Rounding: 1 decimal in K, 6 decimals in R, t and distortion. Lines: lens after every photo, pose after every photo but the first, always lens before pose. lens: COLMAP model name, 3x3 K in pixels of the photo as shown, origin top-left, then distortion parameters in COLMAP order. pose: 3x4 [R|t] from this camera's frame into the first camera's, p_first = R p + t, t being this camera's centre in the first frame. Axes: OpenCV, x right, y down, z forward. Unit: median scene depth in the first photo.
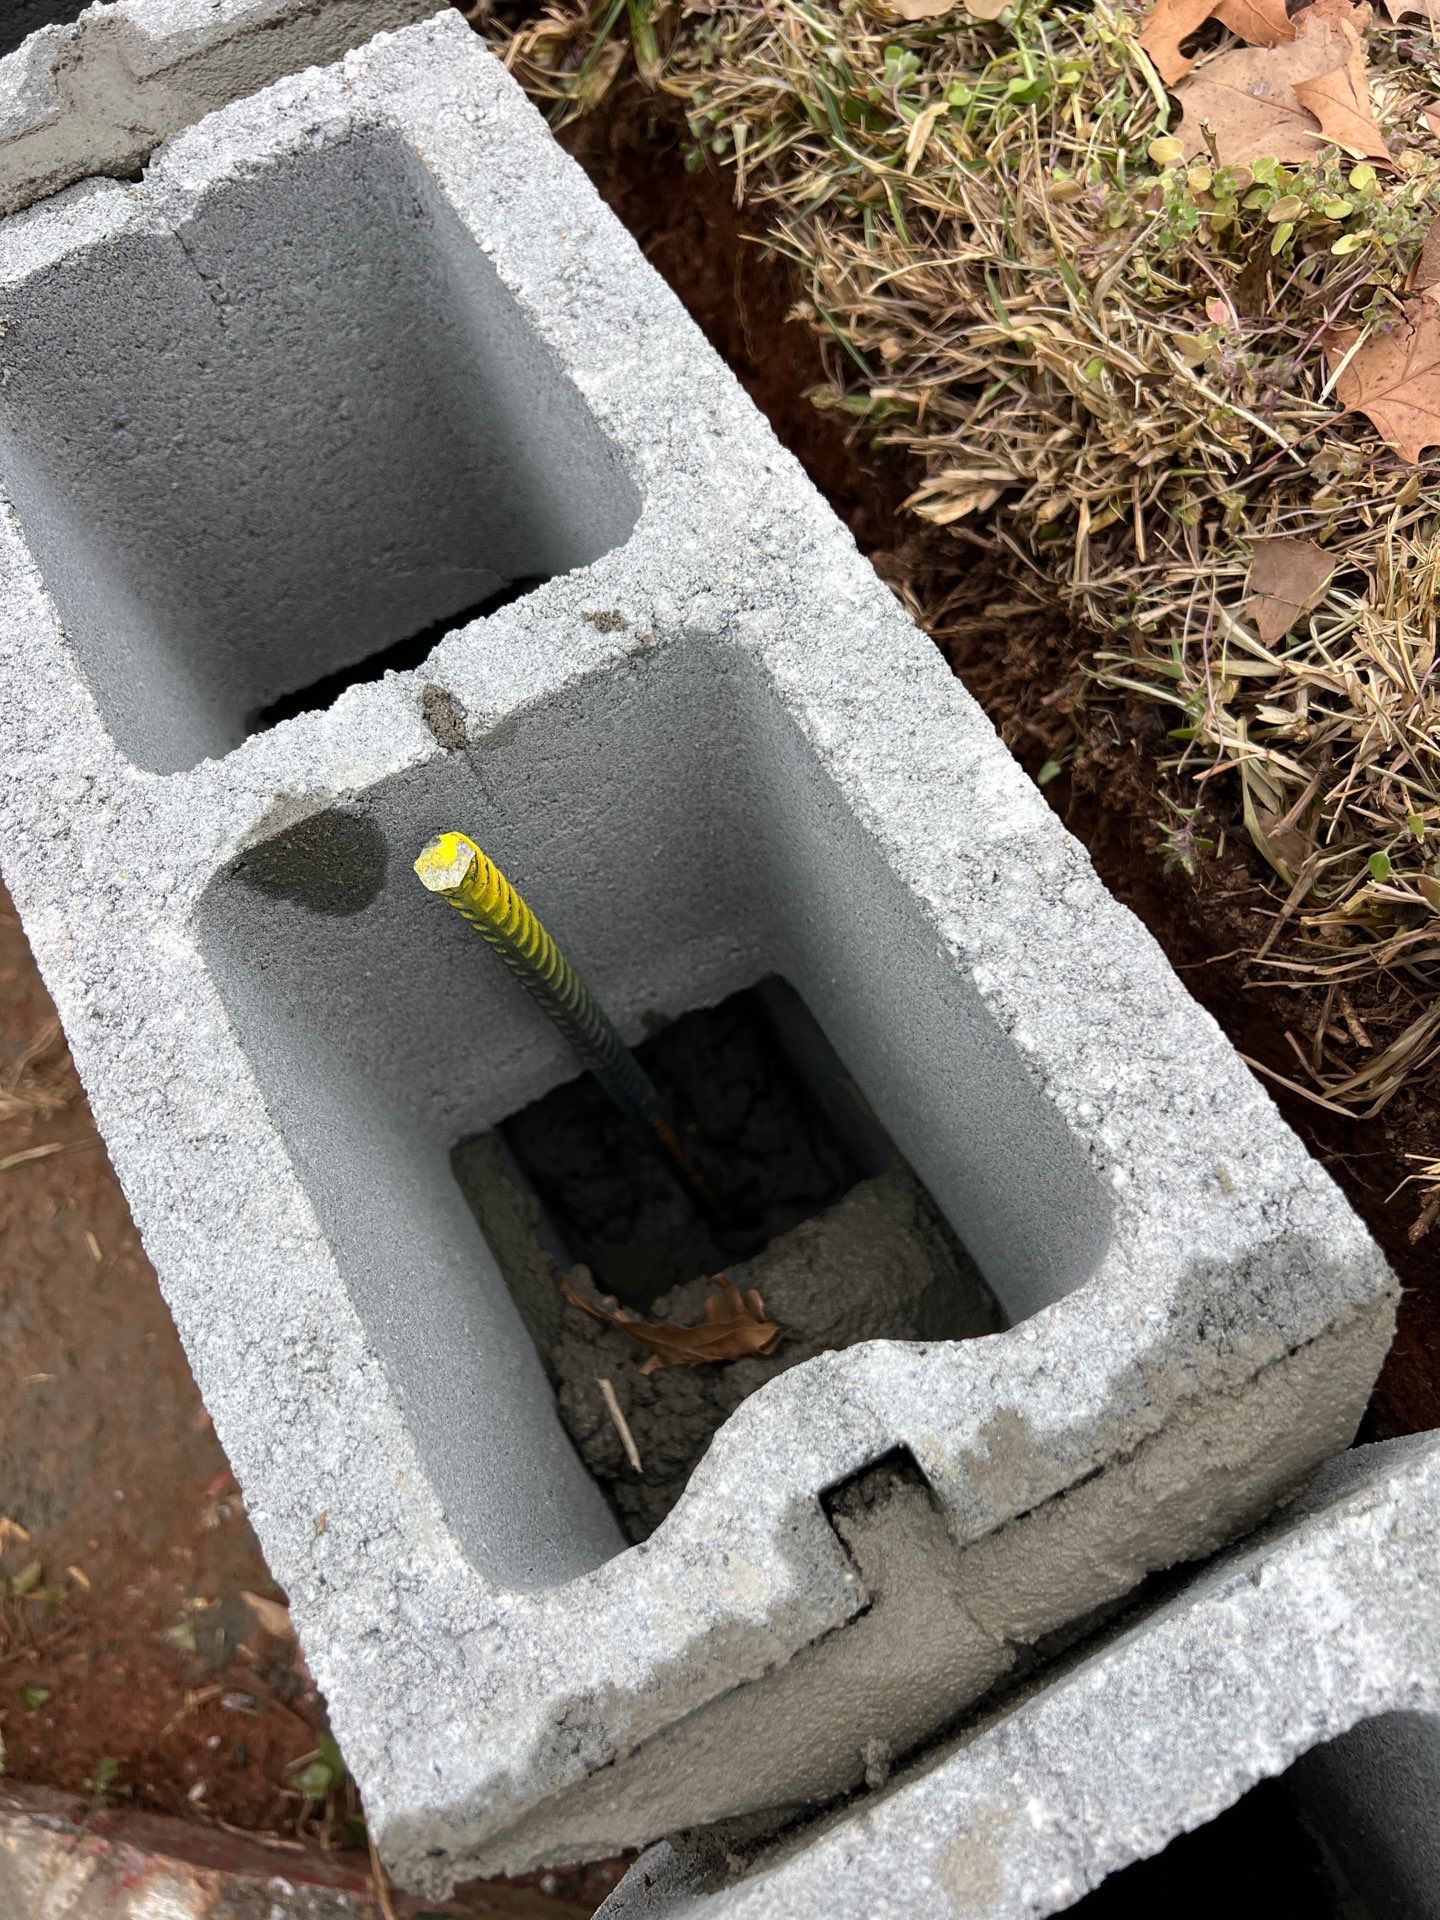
lens RADIAL K [[1489.5, 0, 720.0], [0, 1489.5, 960.0], [0, 0, 1]] dist [0.008955, -0.049830]
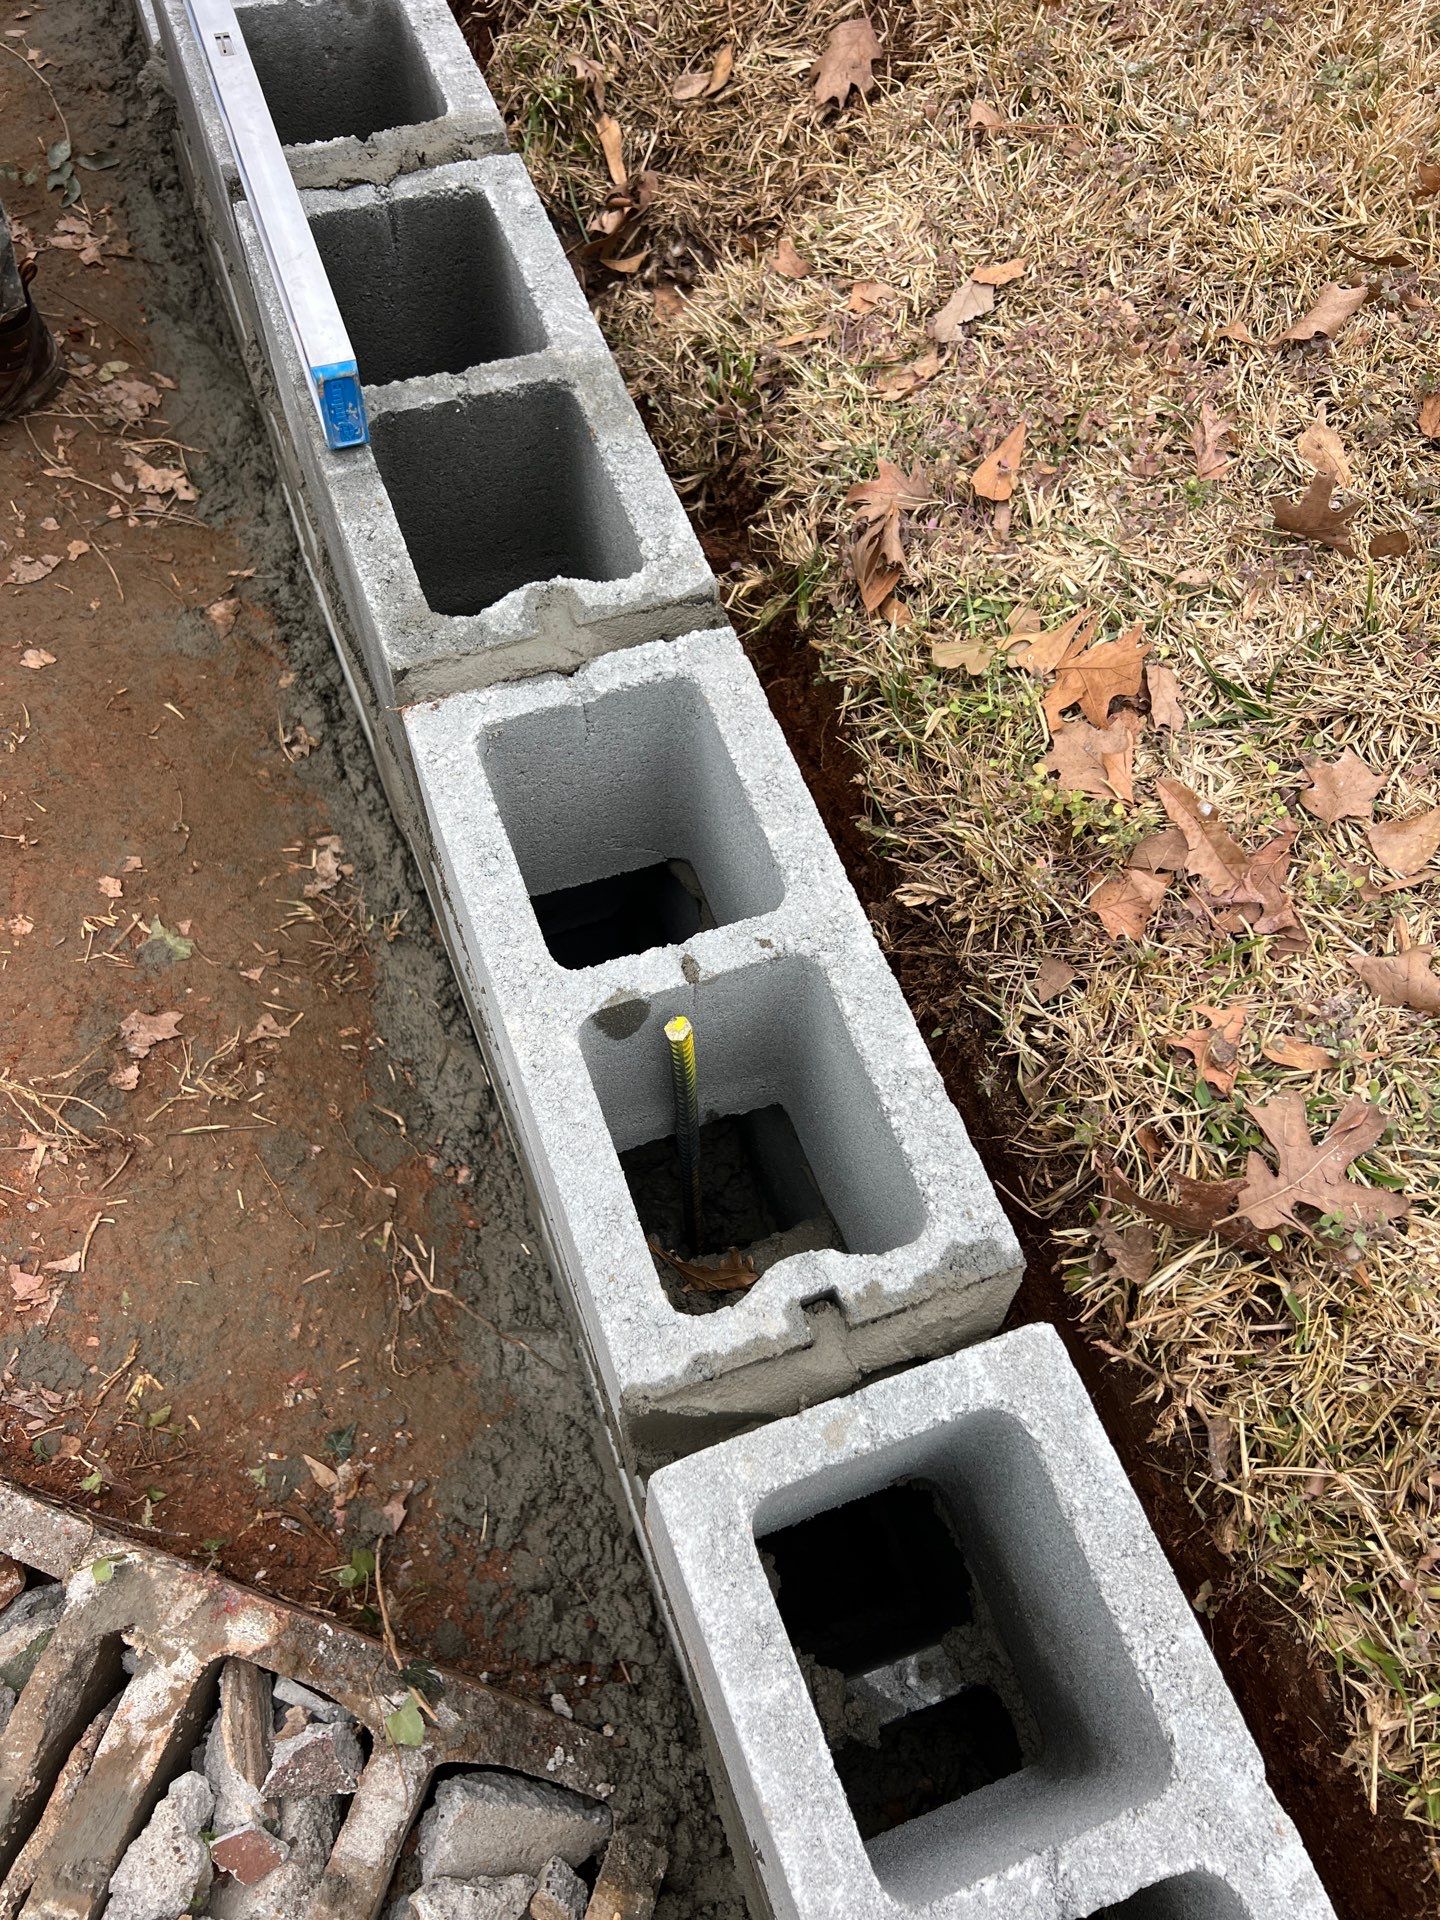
lens RADIAL K [[1422.5, 0, 720.0], [0, 1422.5, 960.0], [0, 0, 1]] dist [0.091028, -0.205727]
pose [[0.977793, 0.201517, 0.057556, -0.238301], [-0.195341, 0.975824, -0.098031, 0.030500], [-0.075919, 0.084611, 0.993518, -1.093148]]
